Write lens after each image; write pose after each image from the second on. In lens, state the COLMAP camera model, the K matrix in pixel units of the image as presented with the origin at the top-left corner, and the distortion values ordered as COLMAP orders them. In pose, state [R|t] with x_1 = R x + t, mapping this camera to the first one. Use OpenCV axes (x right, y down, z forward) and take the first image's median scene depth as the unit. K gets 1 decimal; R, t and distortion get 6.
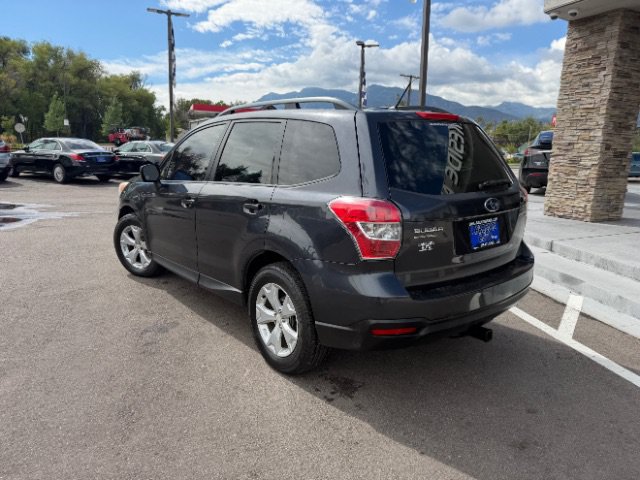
lens RADIAL K [[453.2, 0, 317.8], [0, 453.2, 233.8], [0, 0, 1]] dist [0.020256, -0.029366]
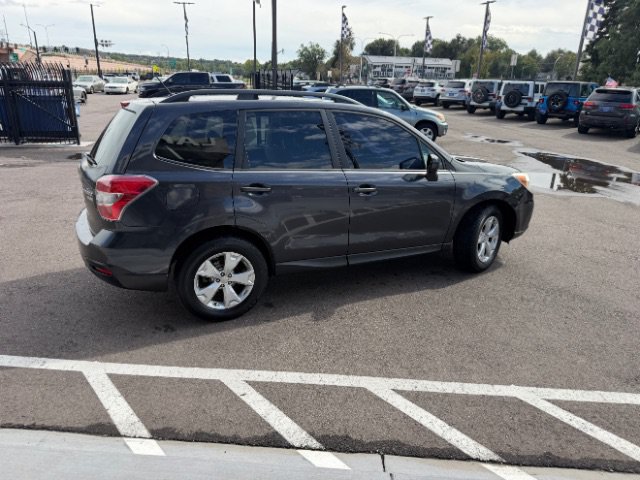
lens RADIAL K [[453.2, 0, 319.8], [0, 453.2, 236.8], [0, 0, 1]] dist [0.020256, -0.029366]
pose [[-0.255399, 0.284211, -0.924119, 0.610424], [-0.213776, 0.915560, 0.340660, -0.200344], [0.942906, 0.284559, -0.173076, 0.789080]]
